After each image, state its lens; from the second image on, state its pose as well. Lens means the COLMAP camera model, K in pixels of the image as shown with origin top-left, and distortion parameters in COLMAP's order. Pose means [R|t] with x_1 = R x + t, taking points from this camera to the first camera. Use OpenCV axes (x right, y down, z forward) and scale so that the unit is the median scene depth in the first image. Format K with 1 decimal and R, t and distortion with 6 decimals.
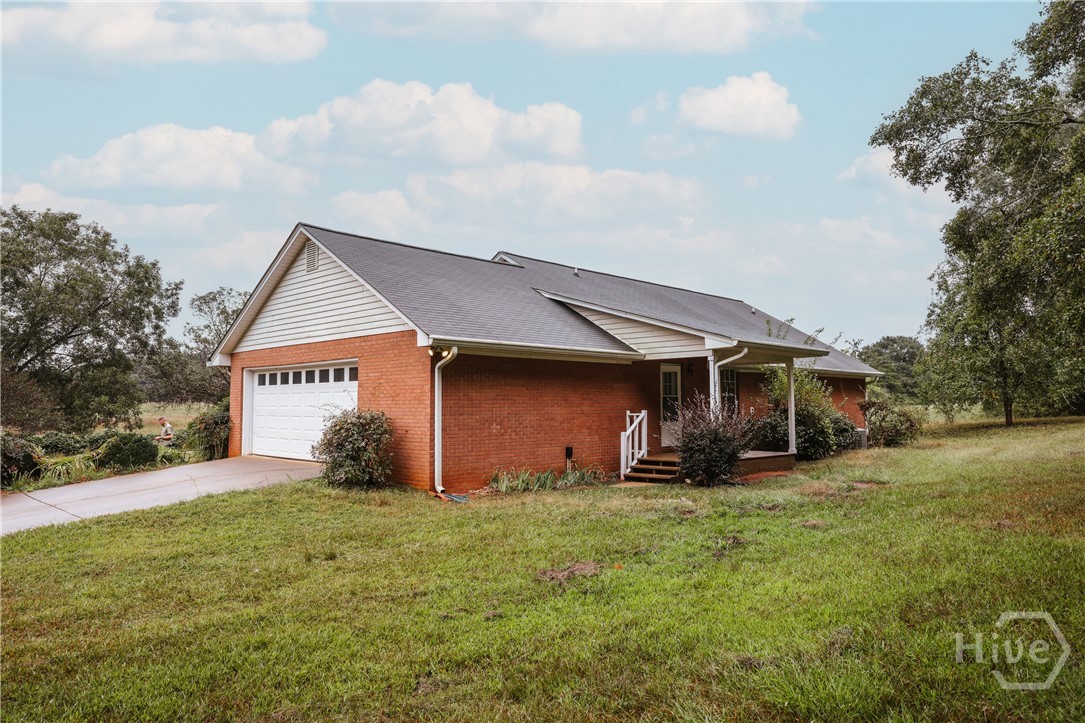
lens RADIAL K [[732.9, 0, 542.5], [0, 732.9, 361.5], [0, 0, 1]] dist [0.005329, 0.000935]
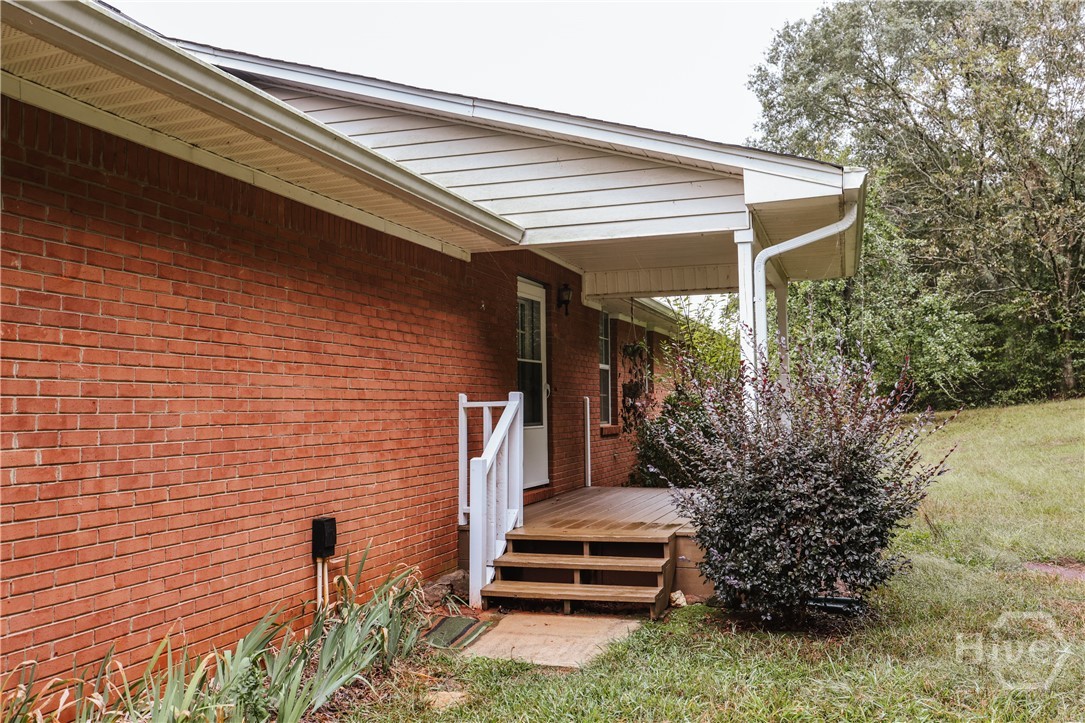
lens RADIAL K [[929.4, 0, 542.5], [0, 929.4, 361.5], [0, 0, 1]] dist [-0.010774, -0.001153]
pose [[0.904350, 0.015704, 0.426503, -0.039144], [-0.019067, 0.999812, 0.003617, 0.053701], [-0.426366, -0.011403, 0.904479, 0.640003]]
